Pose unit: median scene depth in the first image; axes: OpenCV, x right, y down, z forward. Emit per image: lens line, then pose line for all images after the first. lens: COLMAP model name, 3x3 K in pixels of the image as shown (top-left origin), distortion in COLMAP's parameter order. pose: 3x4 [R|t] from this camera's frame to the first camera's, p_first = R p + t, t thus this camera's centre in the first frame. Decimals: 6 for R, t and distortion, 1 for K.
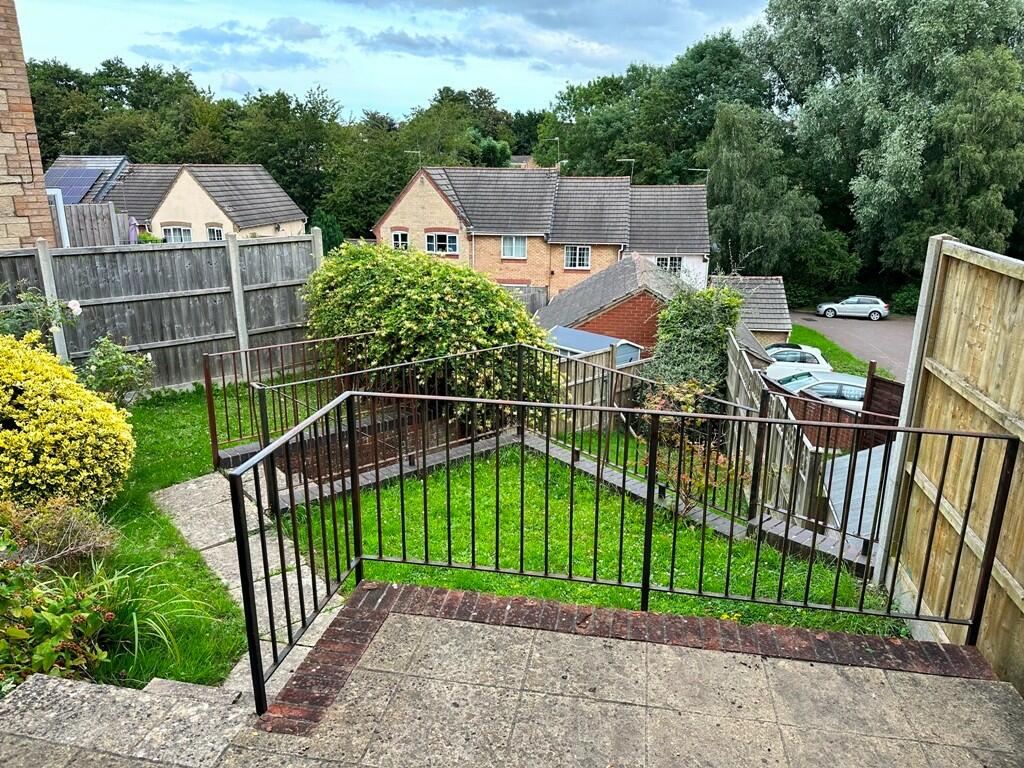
lens RADIAL K [[717.2, 0, 504.8], [0, 717.2, 385.4], [0, 0, 1]] dist [0.029785, -0.040594]
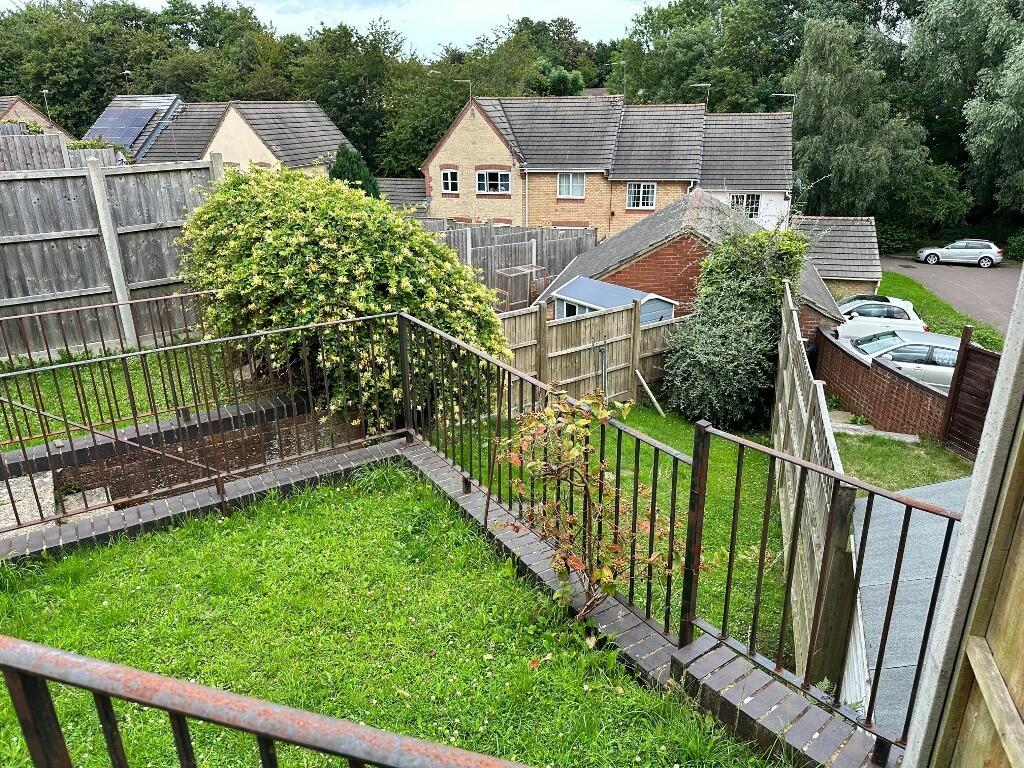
lens RADIAL K [[717.2, 0, 508.6], [0, 717.2, 386.4], [0, 0, 1]] dist [0.029785, -0.040594]
pose [[0.994110, 0.021046, -0.106315, 0.036799], [-0.012750, 0.996863, 0.078118, -0.007925], [0.107625, -0.076303, 0.991259, 0.062580]]
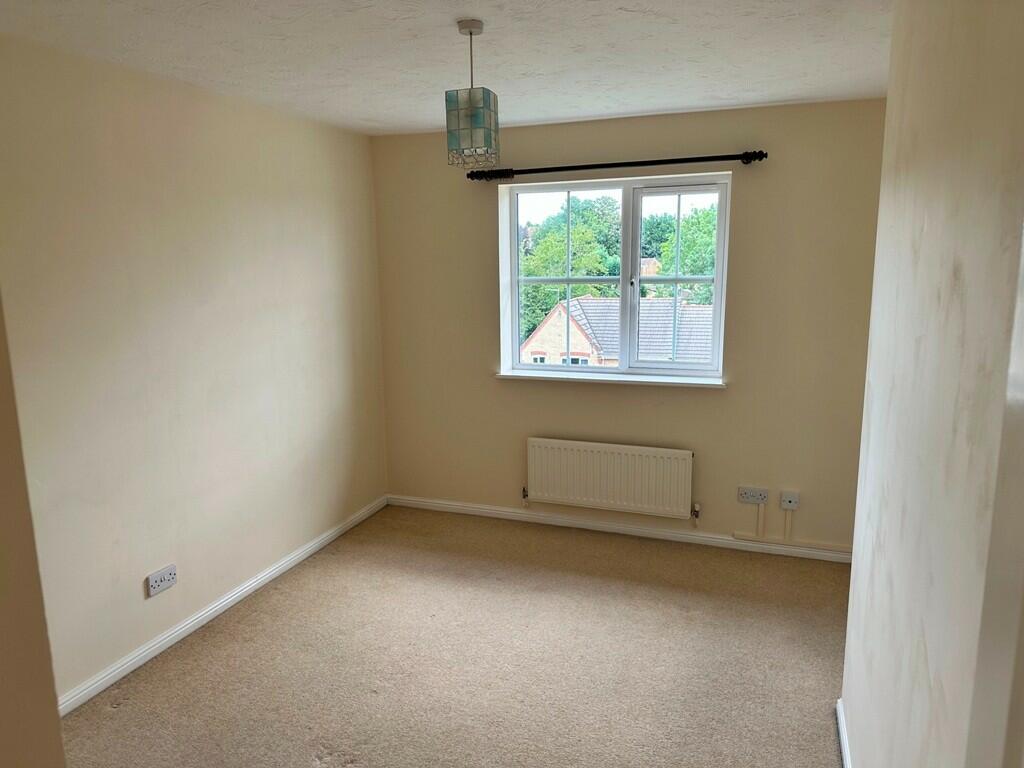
lens RADIAL K [[717.2, 0, 509.0], [0, 717.2, 383.3], [0, 0, 1]] dist [0.029785, -0.040594]
pose [[0.987259, 0.007913, -0.158923, -0.010786], [-0.027077, 0.992551, -0.118785, -0.032890], [0.156800, 0.121575, 0.980119, -0.129904]]
